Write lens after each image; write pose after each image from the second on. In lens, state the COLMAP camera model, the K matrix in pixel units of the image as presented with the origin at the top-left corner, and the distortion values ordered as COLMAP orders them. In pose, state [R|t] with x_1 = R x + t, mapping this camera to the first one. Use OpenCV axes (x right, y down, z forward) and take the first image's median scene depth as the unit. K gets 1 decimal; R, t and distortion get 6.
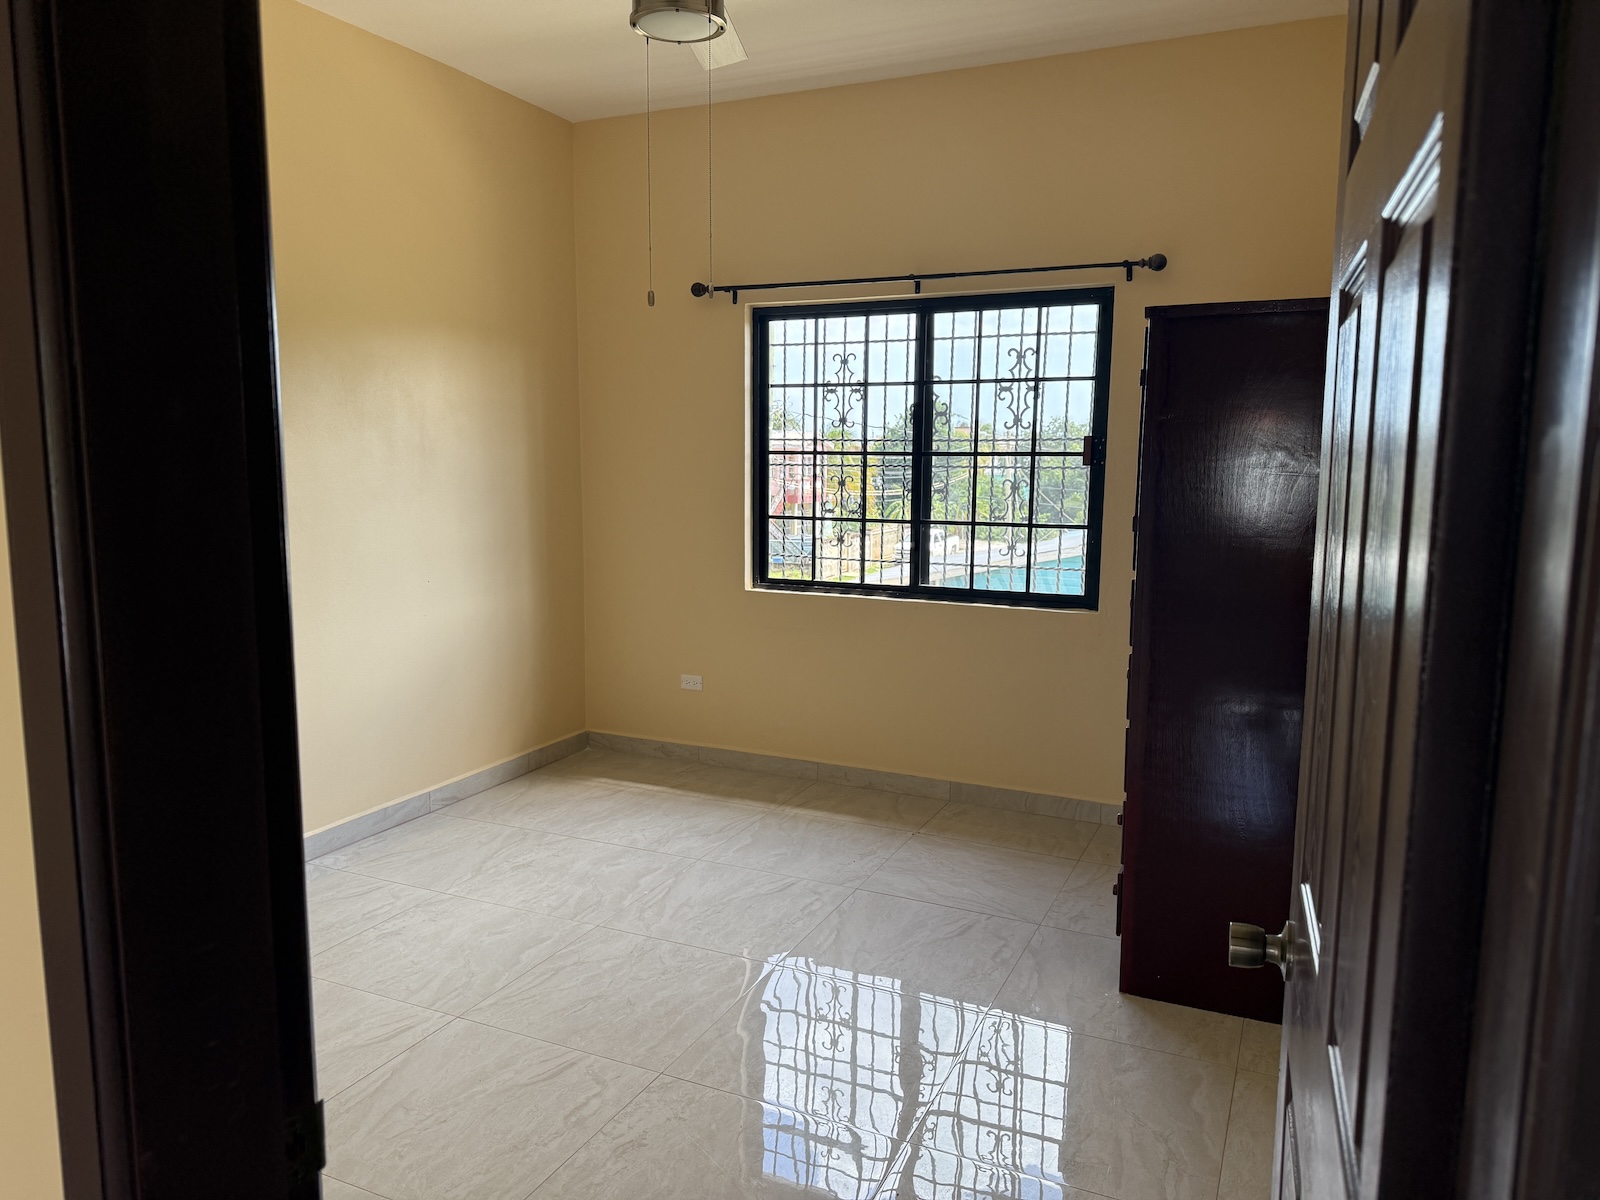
lens RADIAL K [[1131.3, 0, 838.0], [0, 1131.3, 600.7], [0, 0, 1]] dist [0.063896, 0.000679]
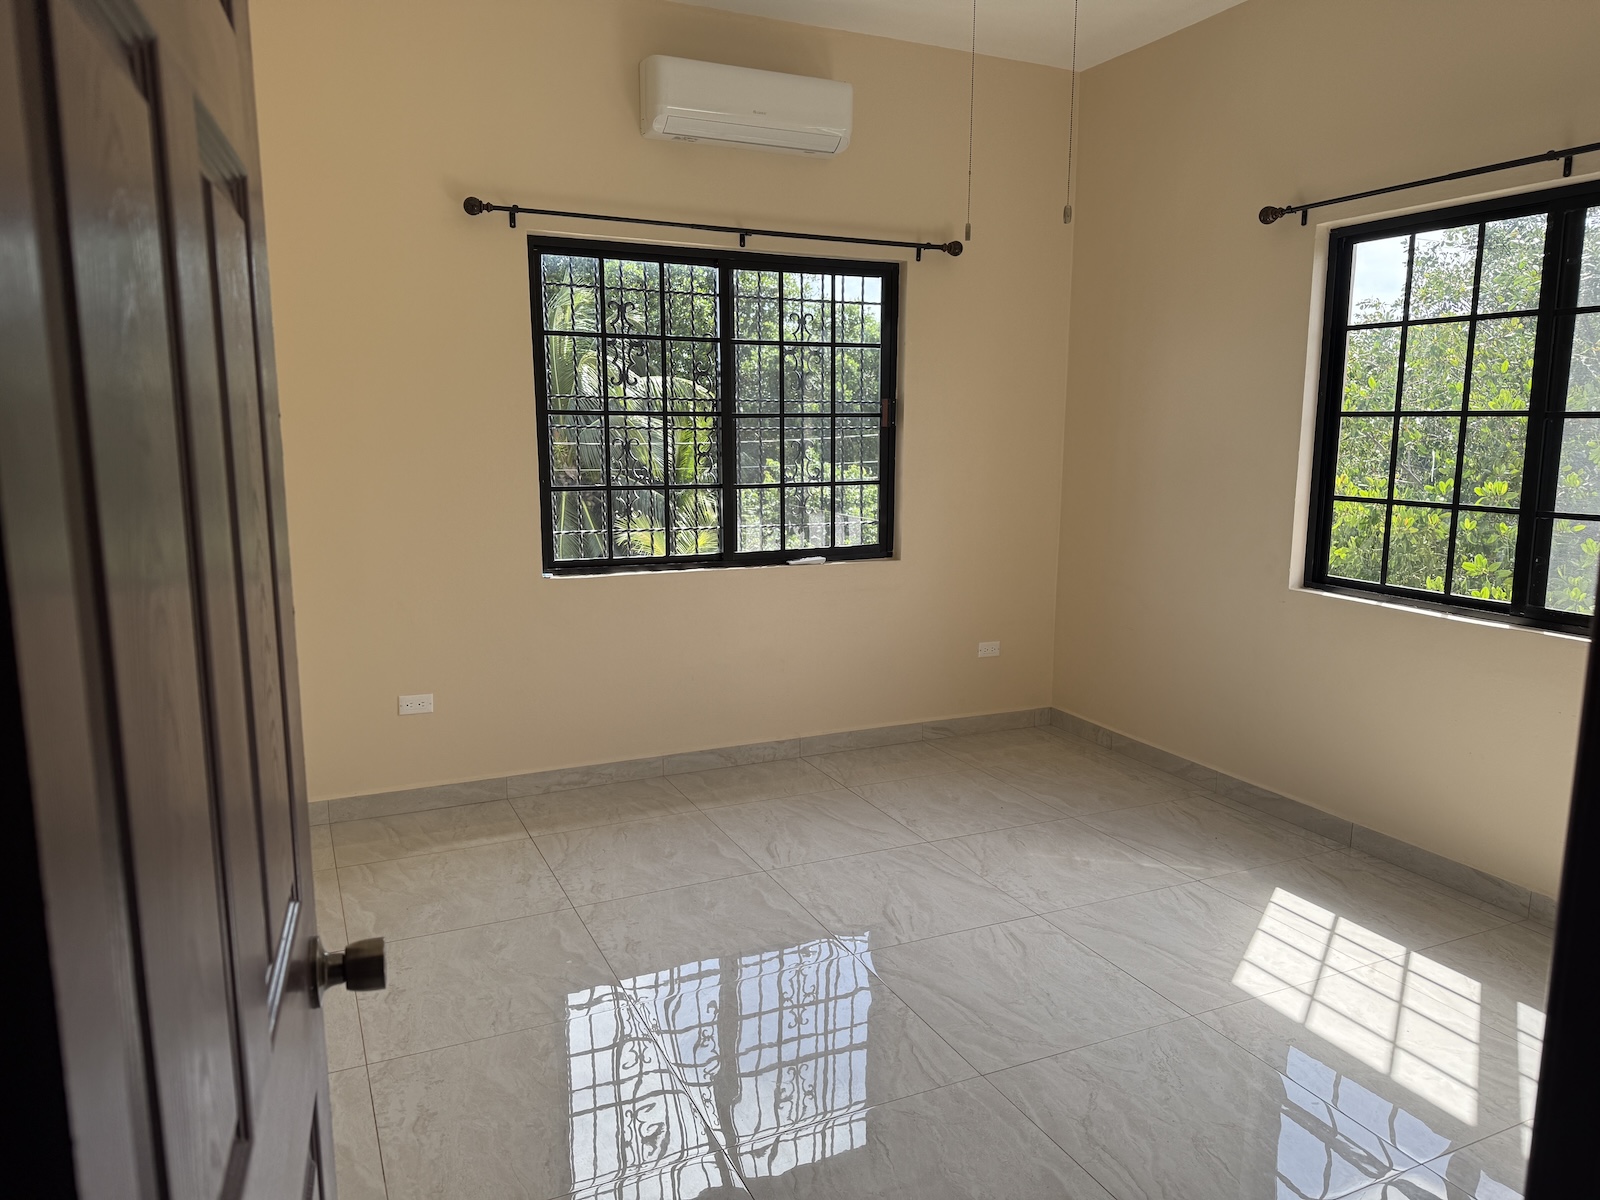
lens RADIAL K [[1129.1, 0, 800.0], [0, 1129.1, 600.0], [0, 0, 1]] dist [0.047669, -0.052771]
pose [[0.640763, -0.118338, 0.758563, -0.658110], [0.098588, 0.992552, 0.071564, -0.036904], [-0.761382, 0.028930, 0.647658, 0.347588]]
